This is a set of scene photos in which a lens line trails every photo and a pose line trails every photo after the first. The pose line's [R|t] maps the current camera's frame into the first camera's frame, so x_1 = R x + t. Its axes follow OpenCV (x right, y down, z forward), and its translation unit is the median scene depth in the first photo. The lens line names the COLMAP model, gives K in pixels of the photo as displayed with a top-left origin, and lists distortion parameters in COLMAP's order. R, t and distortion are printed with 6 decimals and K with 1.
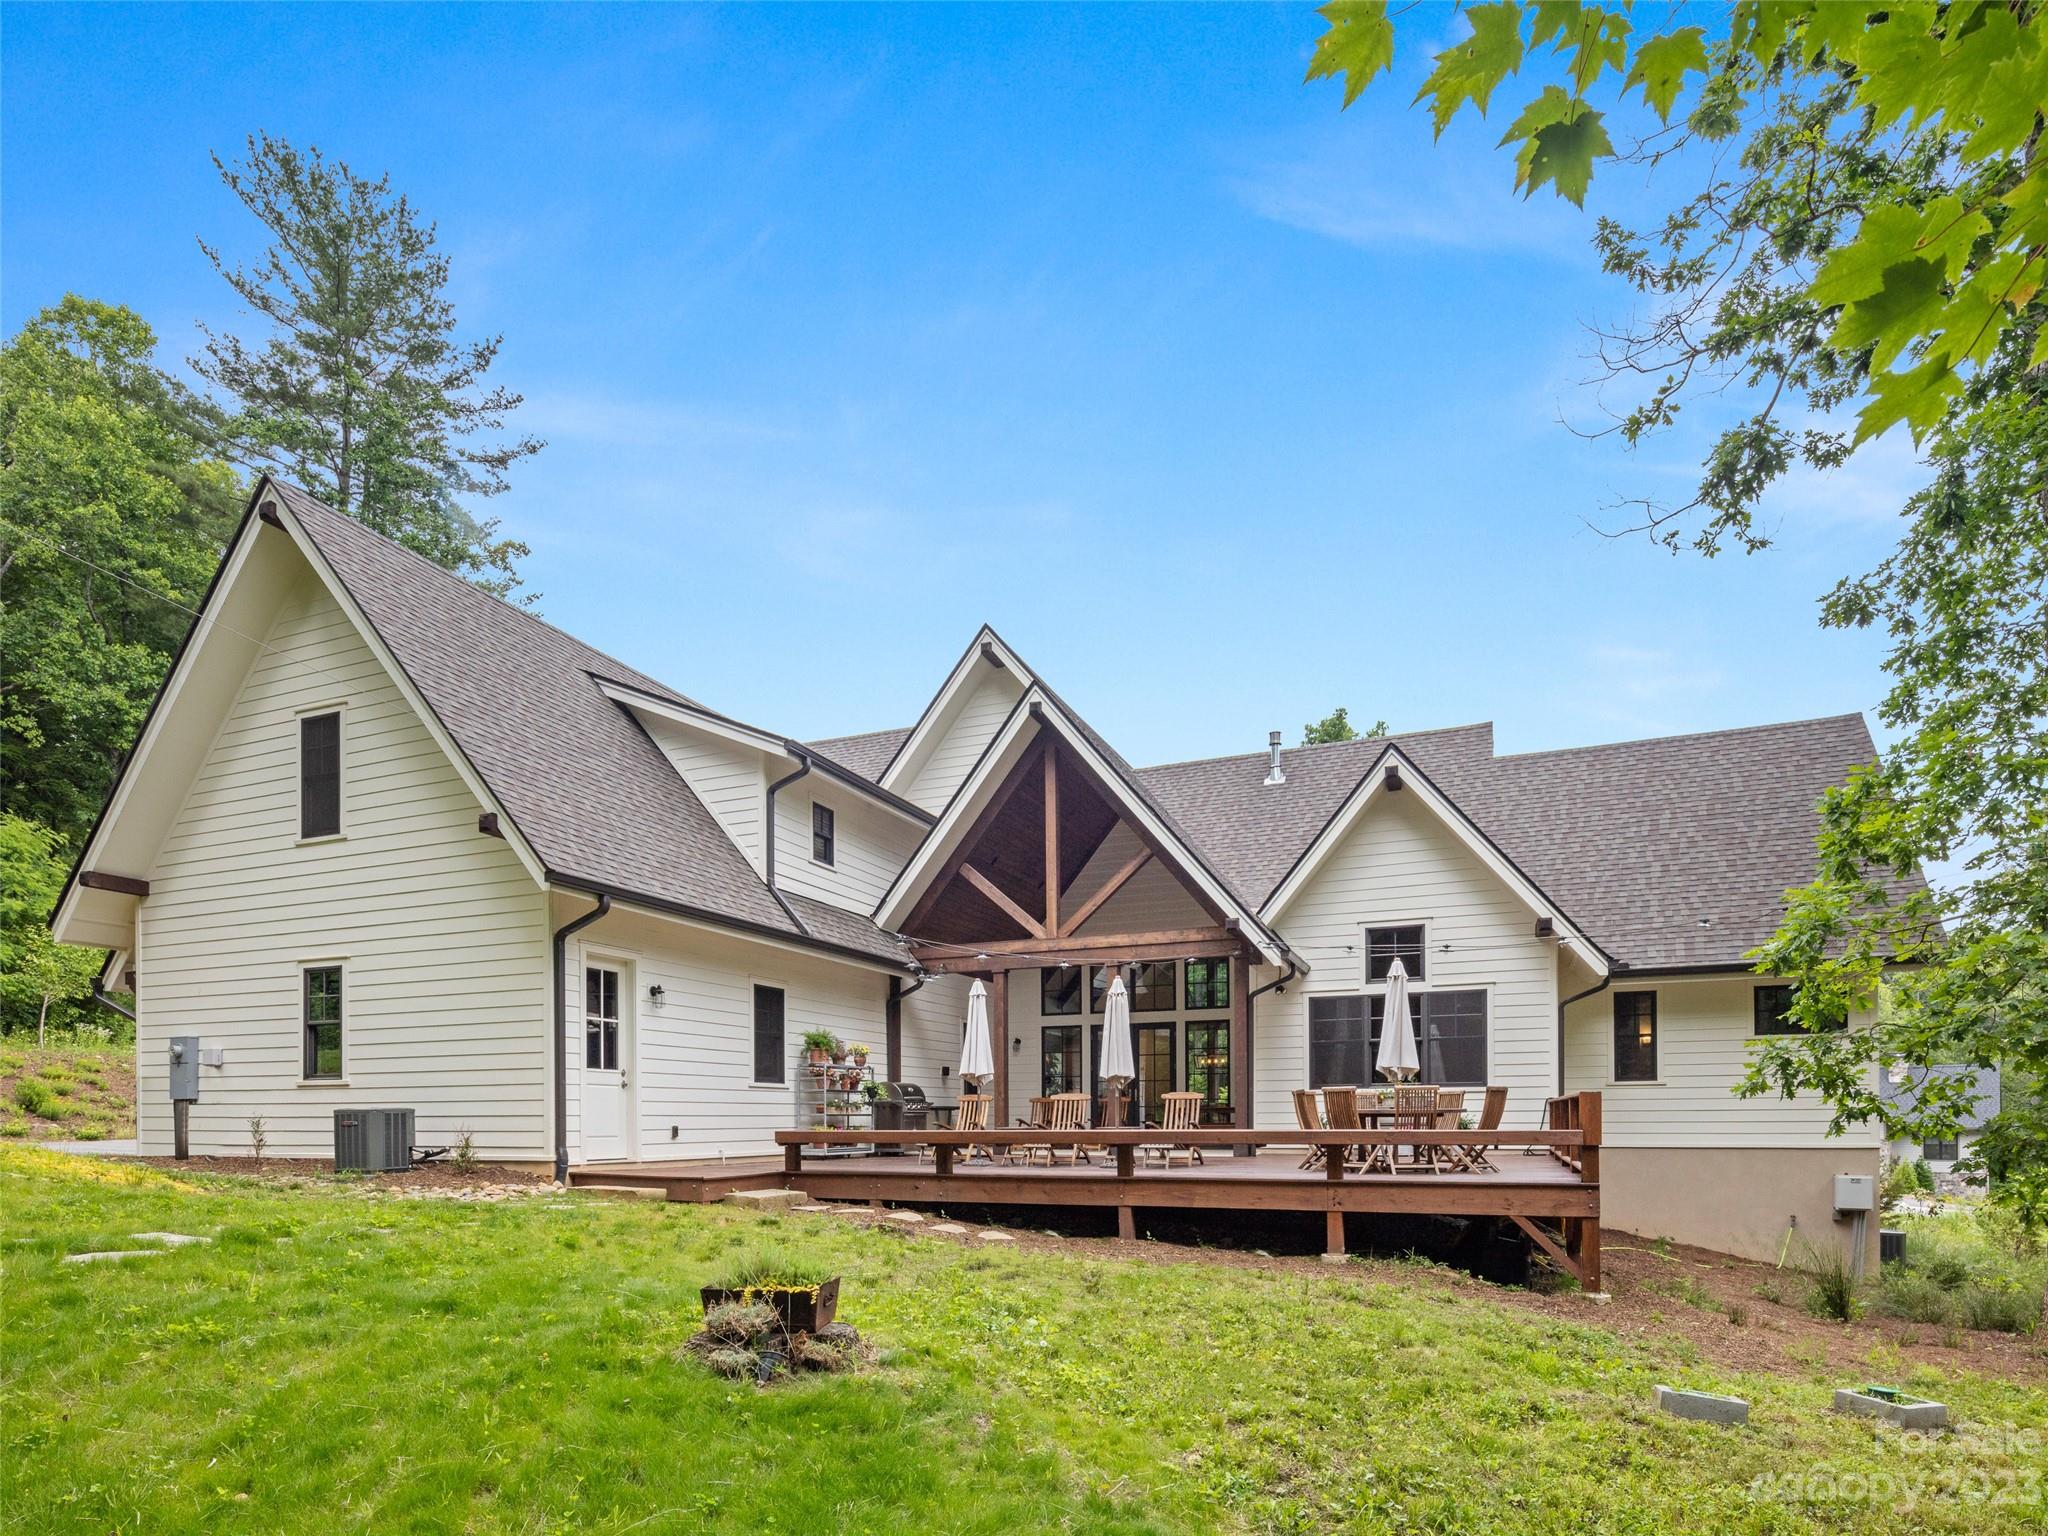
lens RADIAL K [[1128.7, 0, 1027.6], [0, 1128.7, 776.5], [0, 0, 1]] dist [0.001175, 0.000046]
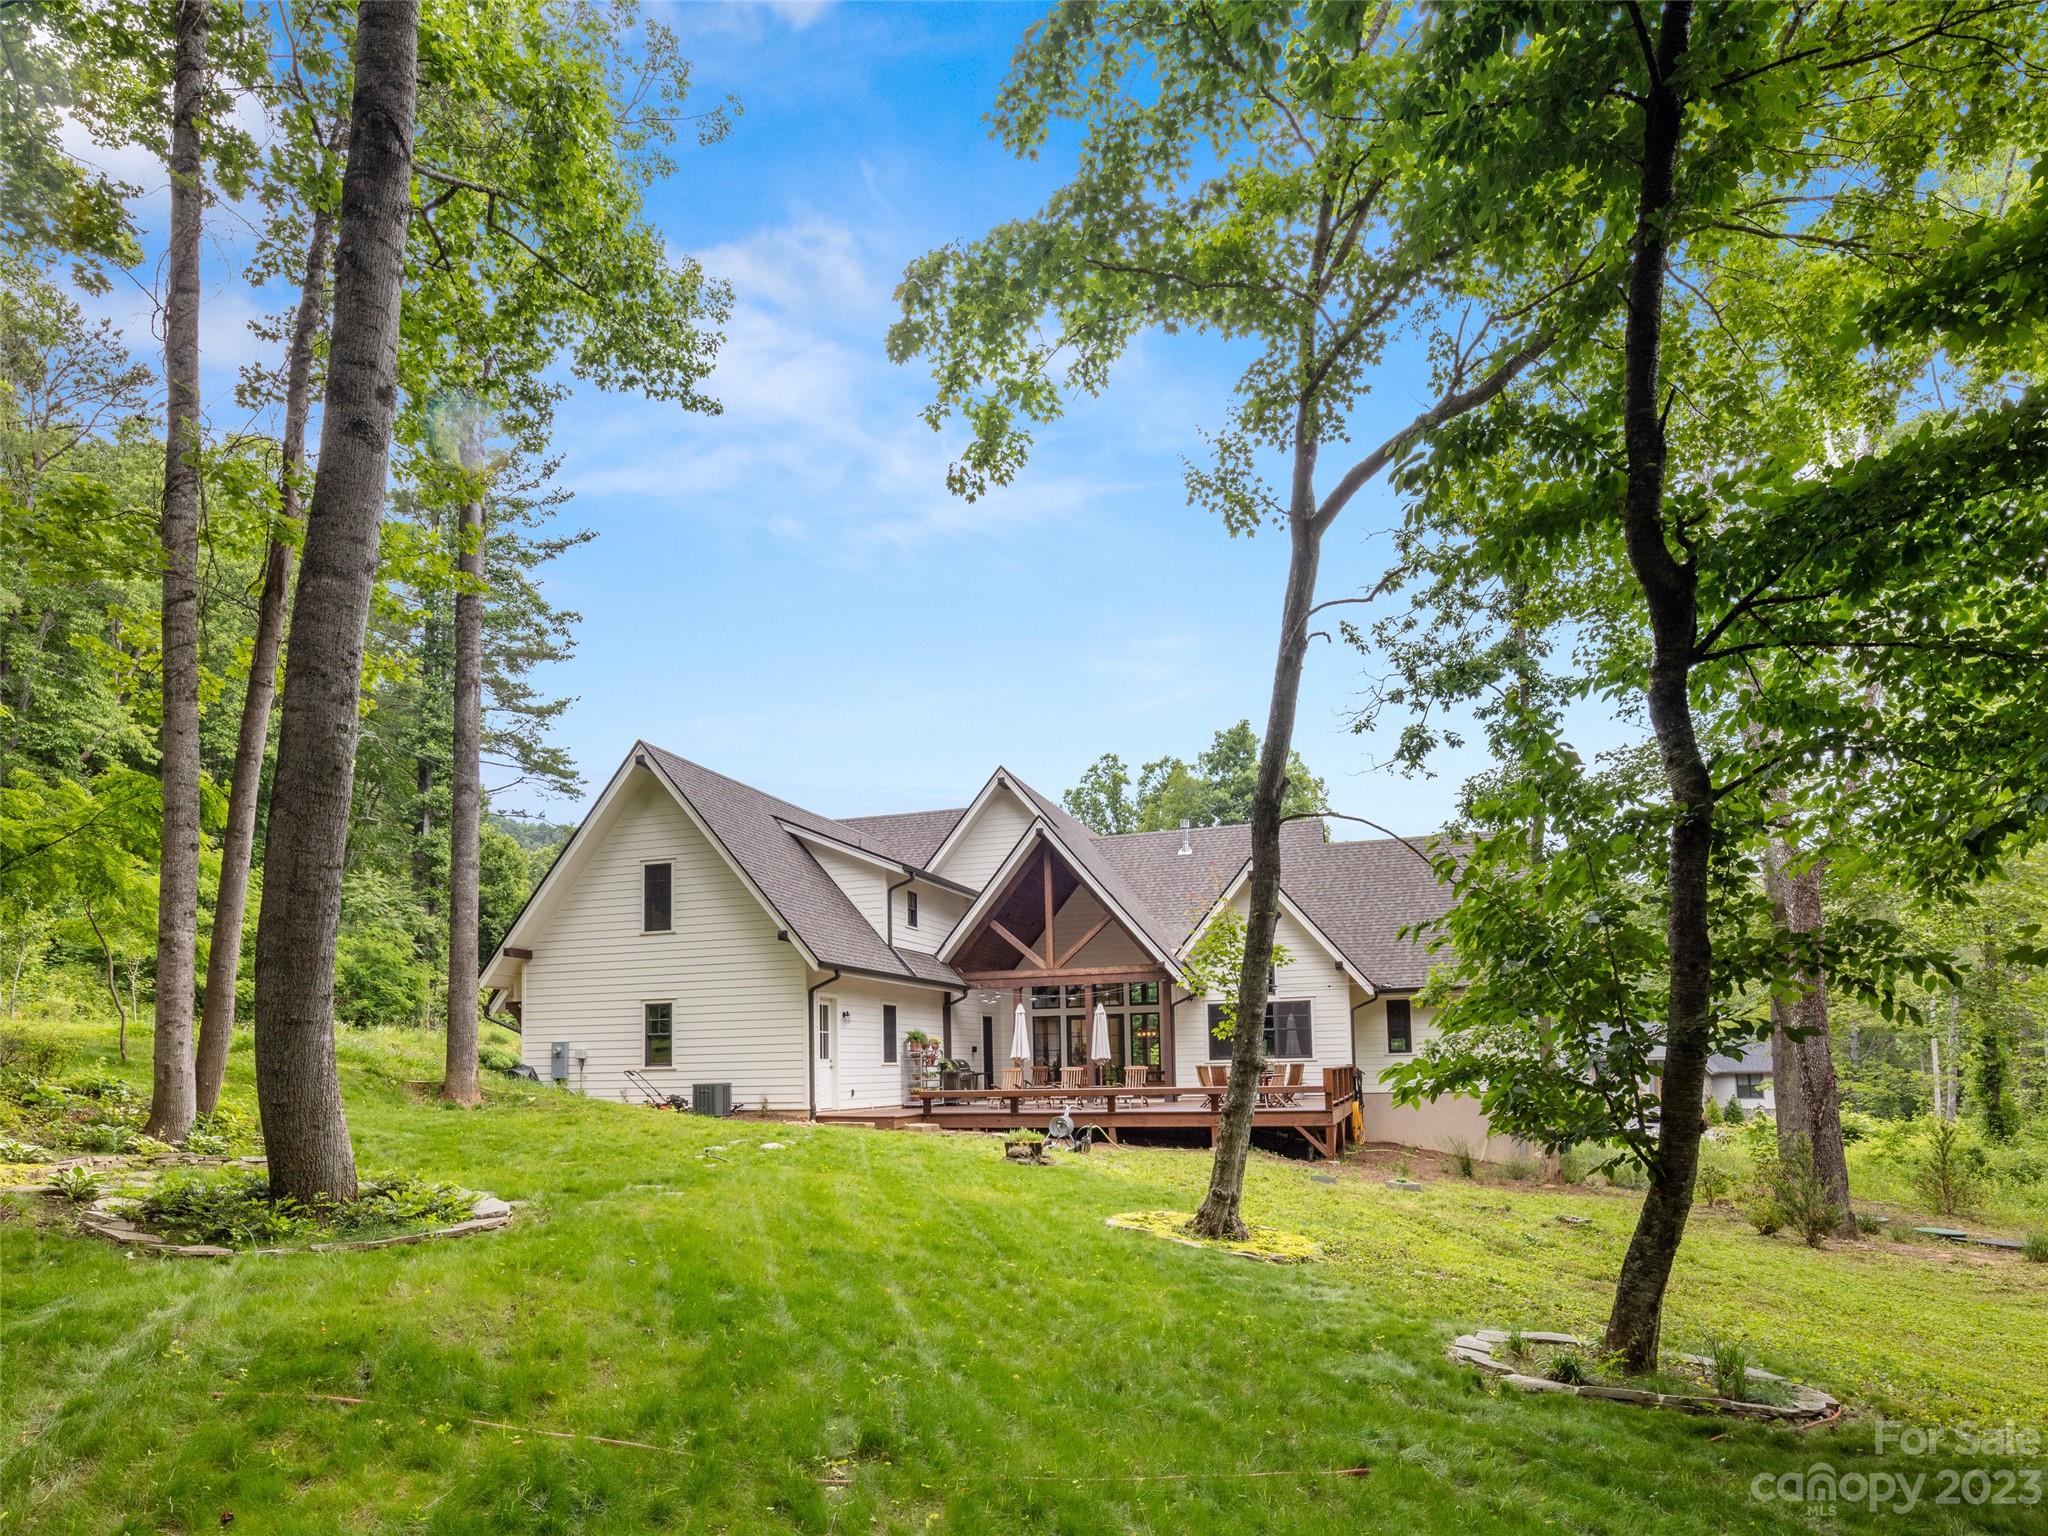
lens RADIAL K [[1078.9, 0, 960.2], [0, 1078.9, 706.0], [0, 0, 1]] dist [0.000405, -0.000604]
pose [[0.999884, -0.014335, 0.005129, -0.137895], [0.014499, 0.999331, -0.033576, -0.231000], [-0.004645, 0.033647, 0.999423, -0.708654]]
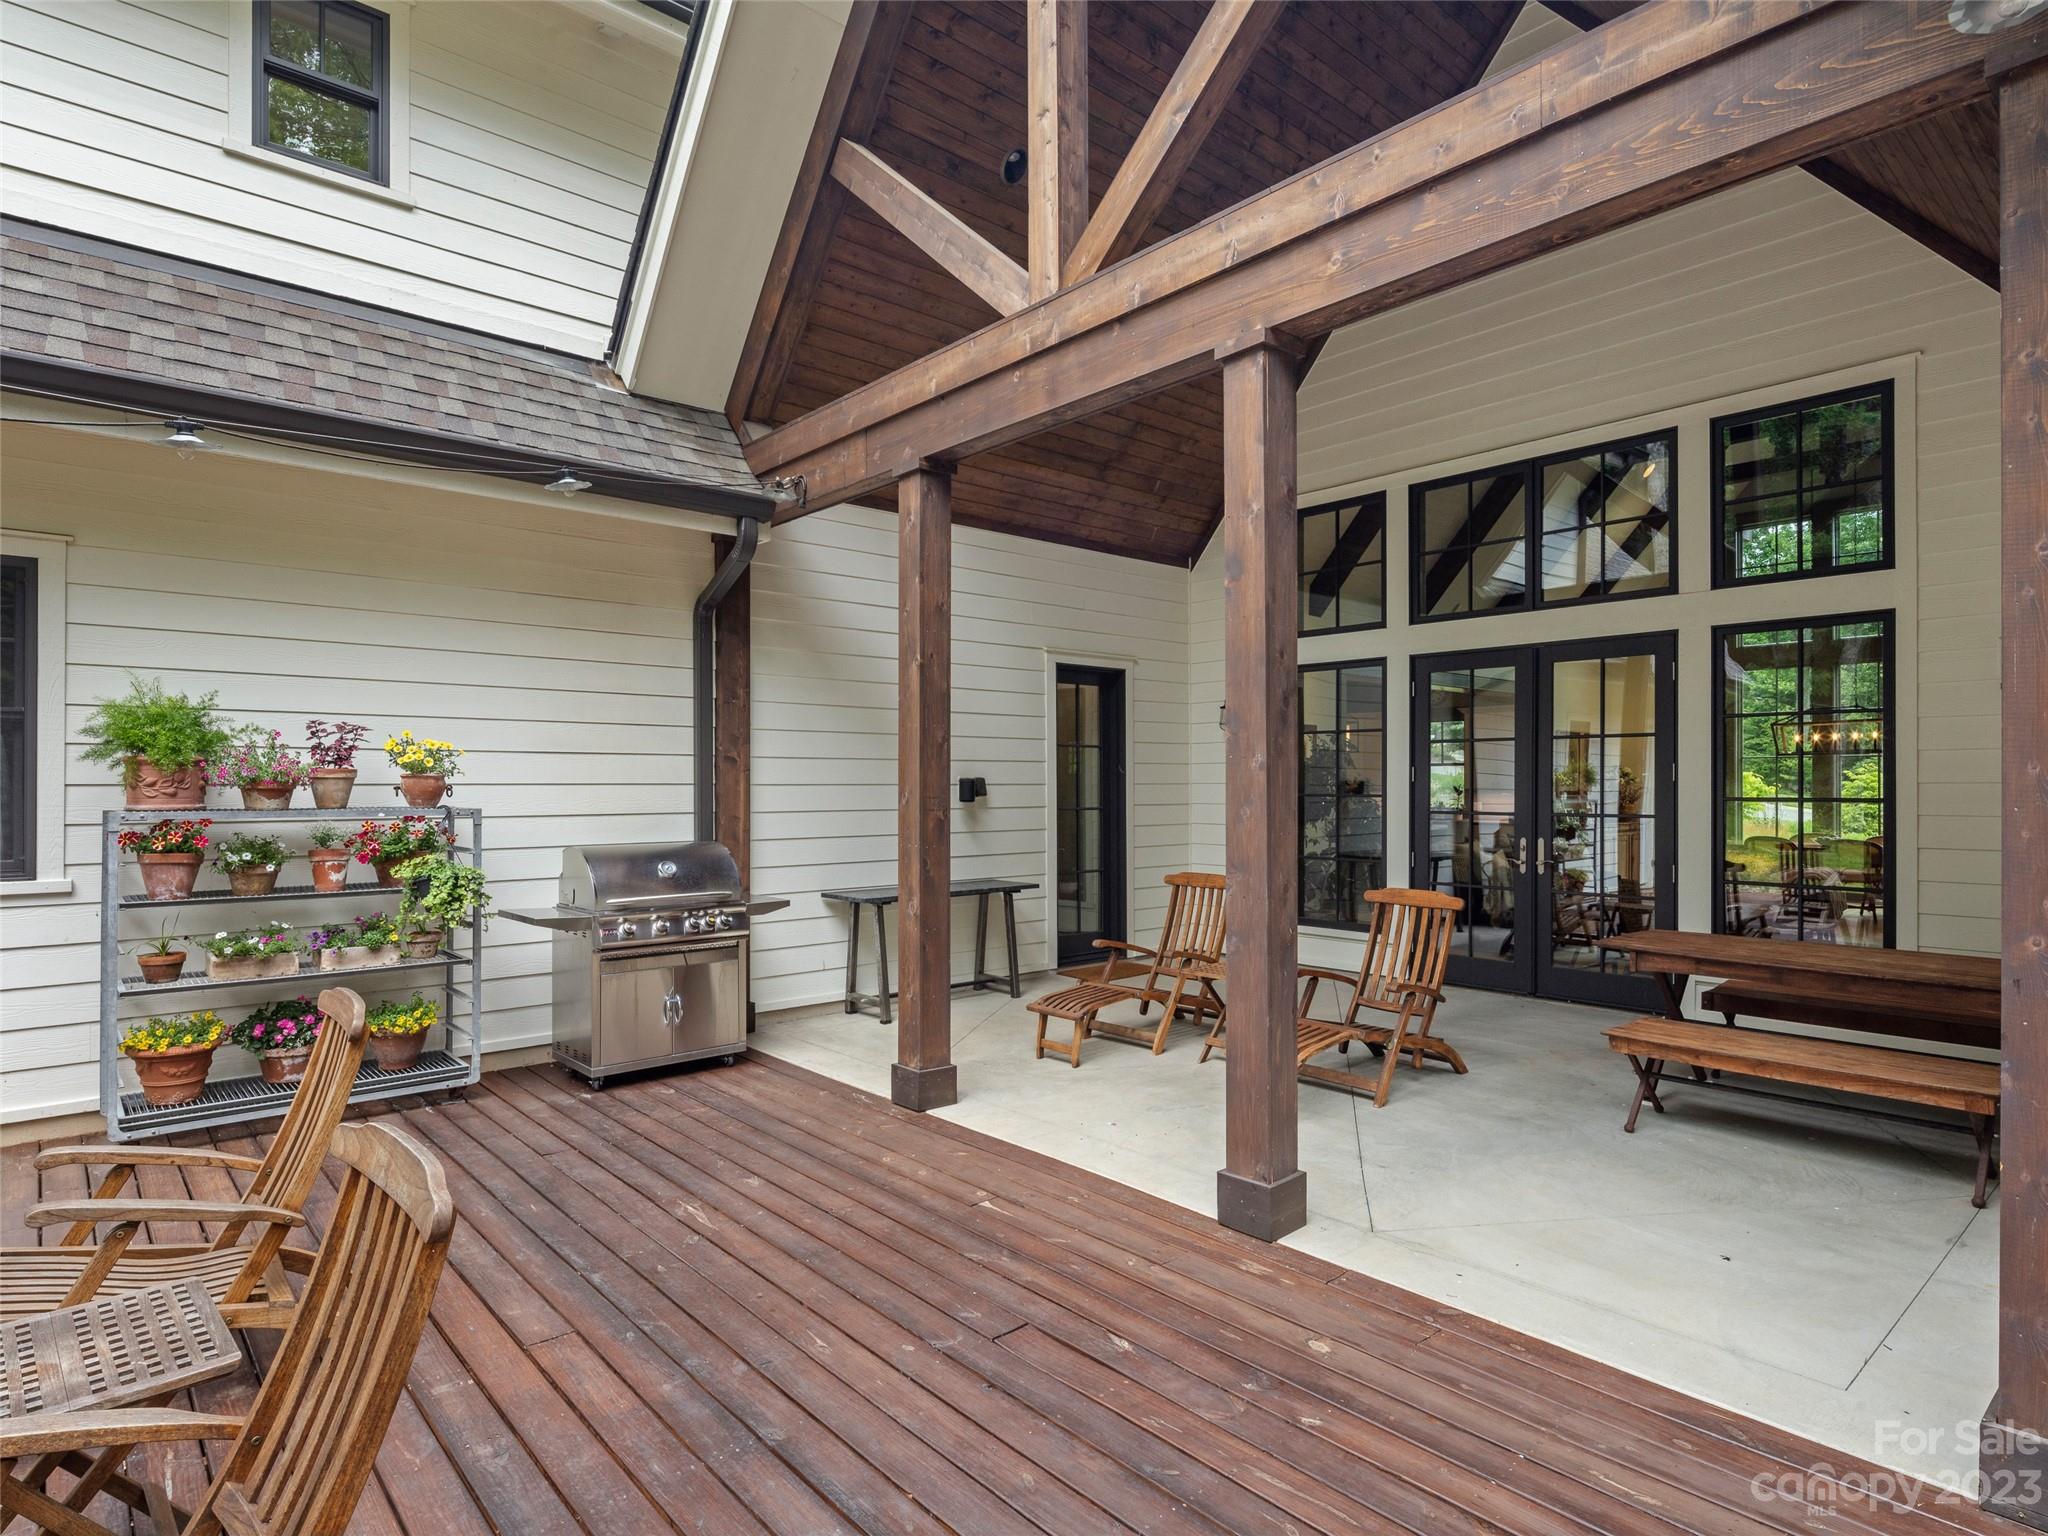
lens RADIAL K [[1128.7, 0, 1027.6], [0, 1128.7, 776.5], [0, 0, 1]] dist [0.001175, 0.000046]
pose [[0.894479, -0.000032, -0.447109, 0.172954], [0.127156, 0.958725, 0.254317, 0.241314], [0.428647, -0.284334, 0.857564, 1.013096]]
